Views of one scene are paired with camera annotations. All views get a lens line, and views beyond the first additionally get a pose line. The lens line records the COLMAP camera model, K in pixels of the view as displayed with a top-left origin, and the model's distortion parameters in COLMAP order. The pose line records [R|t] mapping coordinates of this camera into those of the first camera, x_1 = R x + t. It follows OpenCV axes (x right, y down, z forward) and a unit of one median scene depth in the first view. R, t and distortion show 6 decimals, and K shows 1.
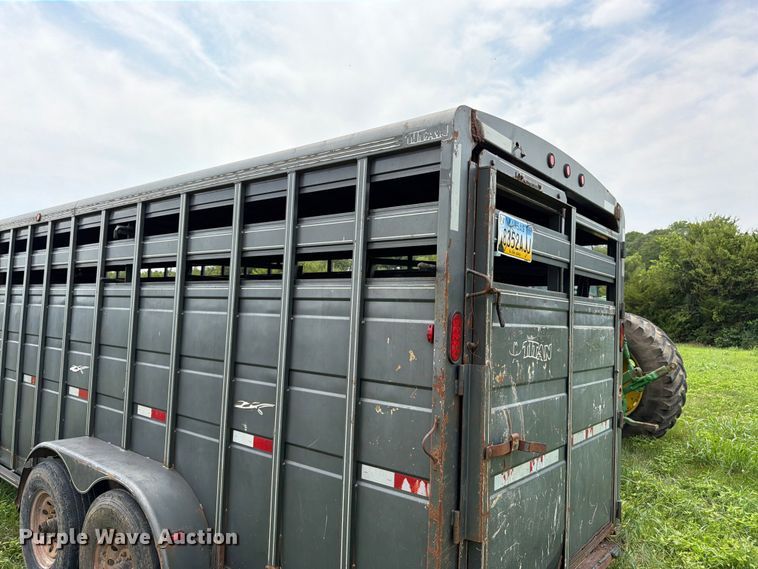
lens RADIAL K [[532.2, 0, 382.7], [0, 532.2, 283.5], [0, 0, 1]] dist [0.072117, -0.096070]
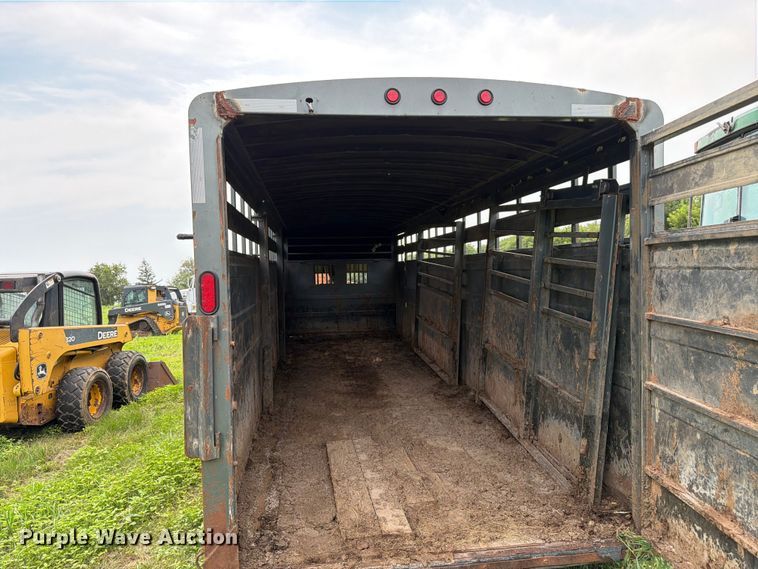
lens RADIAL K [[540.6, 0, 376.8], [0, 540.6, 285.3], [0, 0, 1]] dist [0.045513, -0.050517]
pose [[0.726133, -0.035741, -0.686625, 1.035101], [0.096997, 0.993985, 0.050838, 0.047762], [0.680678, -0.103515, 0.725232, 0.307601]]
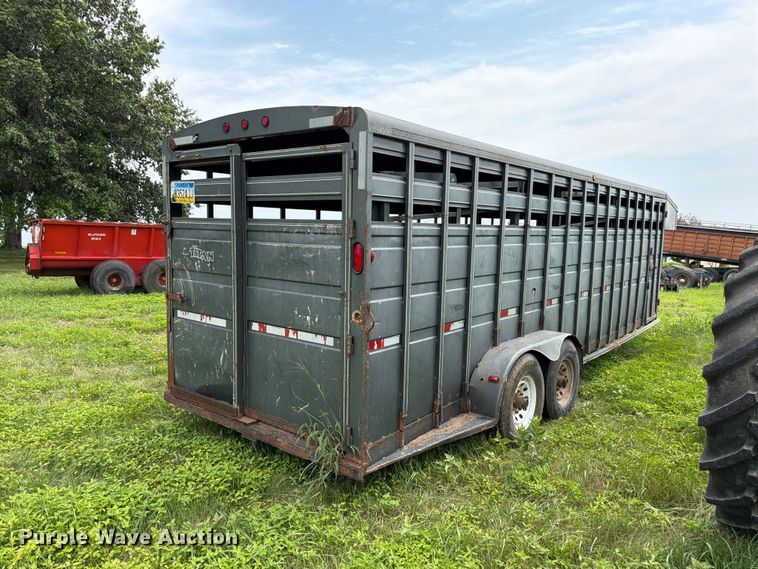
lens RADIAL K [[539.5, 0, 379.0], [0, 539.5, 284.5], [0, 0, 1]] dist [0.069213, -0.081619]
pose [[0.005949, 0.071690, -0.997409, 2.047393], [0.042212, 0.996520, 0.071878, 0.121317], [0.999091, -0.042531, 0.002902, 1.566120]]
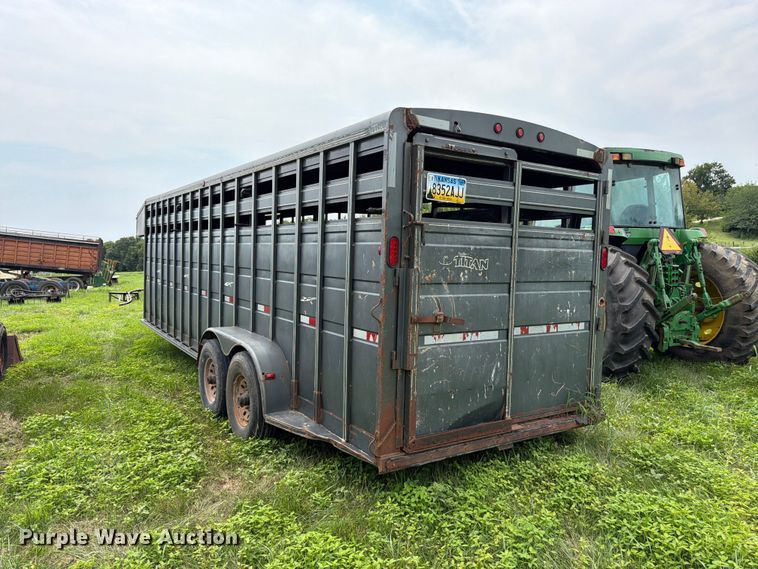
lens RADIAL K [[539.5, 0, 379.0], [0, 539.5, 284.5], [0, 0, 1]] dist [0.069213, -0.081619]
pose [[0.951714, 0.005060, -0.306944, 0.509917], [0.027983, 0.994271, 0.103157, 0.022164], [0.305708, -0.106765, 0.946120, -0.524209]]
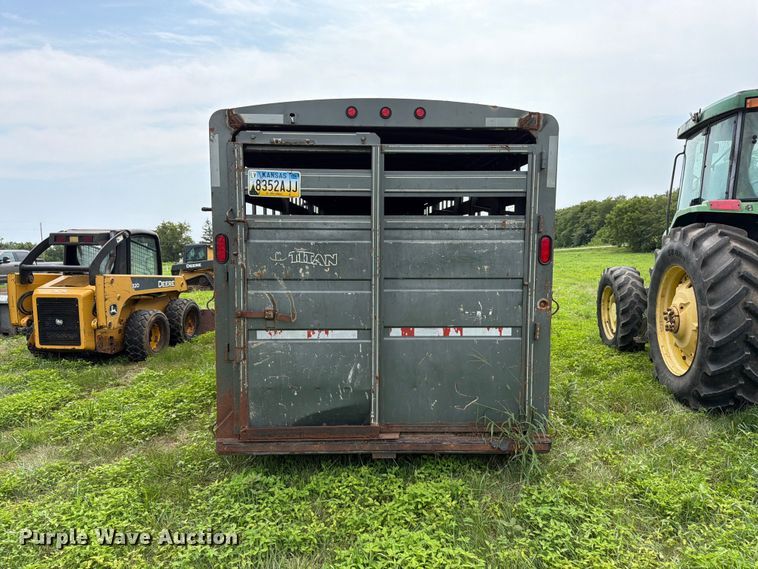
lens RADIAL K [[539.5, 0, 379.0], [0, 539.5, 284.5], [0, 0, 1]] dist [0.069213, -0.081619]
pose [[0.655747, 0.034461, -0.754194, 1.518237], [0.068143, 0.992179, 0.104583, 0.055208], [0.751899, -0.119973, 0.648270, 0.176675]]
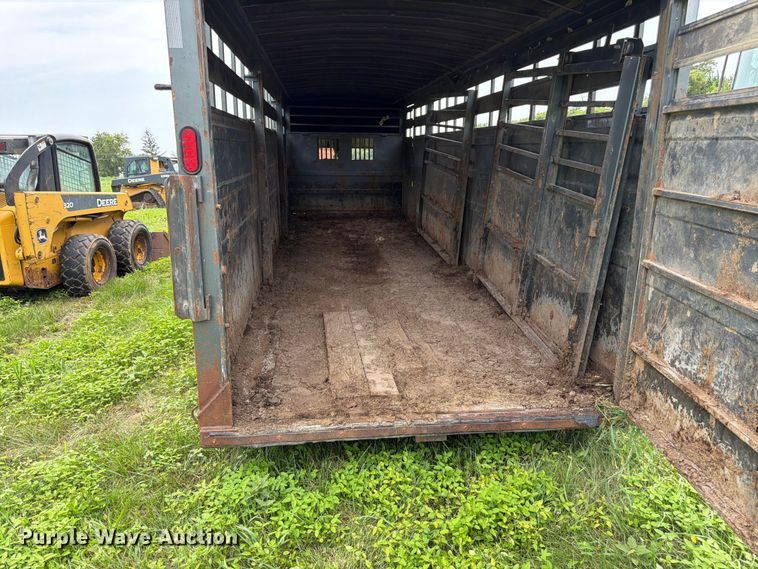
lens RADIAL K [[539.5, 0, 379.0], [0, 539.5, 284.5], [0, 0, 1]] dist [0.069213, -0.081619]
pose [[0.717551, 0.136143, -0.683070, 1.034313], [0.066756, 0.962753, 0.262012, 0.080153], [0.693299, -0.233607, 0.681736, 0.348600]]
